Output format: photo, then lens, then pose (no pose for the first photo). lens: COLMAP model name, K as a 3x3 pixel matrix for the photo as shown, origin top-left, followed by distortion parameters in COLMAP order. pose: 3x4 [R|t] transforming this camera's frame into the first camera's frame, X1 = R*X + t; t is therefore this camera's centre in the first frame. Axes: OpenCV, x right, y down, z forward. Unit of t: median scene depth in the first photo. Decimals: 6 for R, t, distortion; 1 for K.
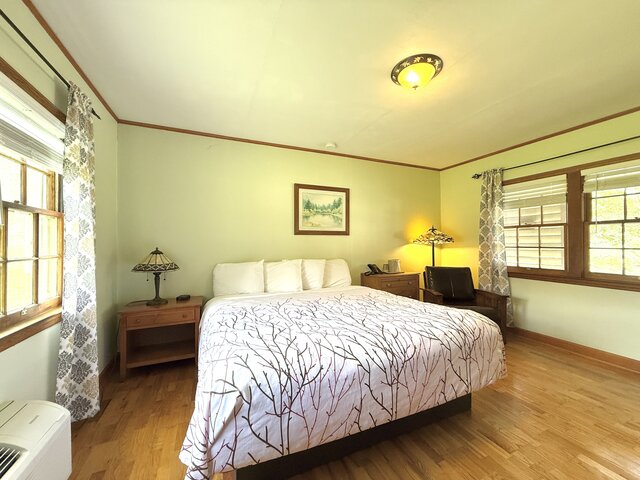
lens RADIAL K [[252.7, 0, 322.9], [0, 252.7, 239.9], [0, 0, 1]] dist [0.007643, -0.000158]
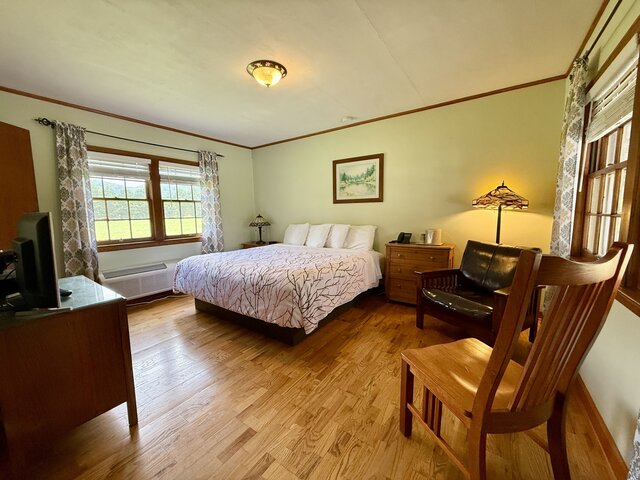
lens RADIAL K [[252.7, 0, 318.8], [0, 252.7, 239.3], [0, 0, 1]] dist [0.007643, -0.000158]
pose [[0.522041, 0.088890, -0.848276, 0.897112], [0.024166, 0.992614, 0.118886, 0.003942], [0.852578, -0.082563, 0.516037, 0.282446]]
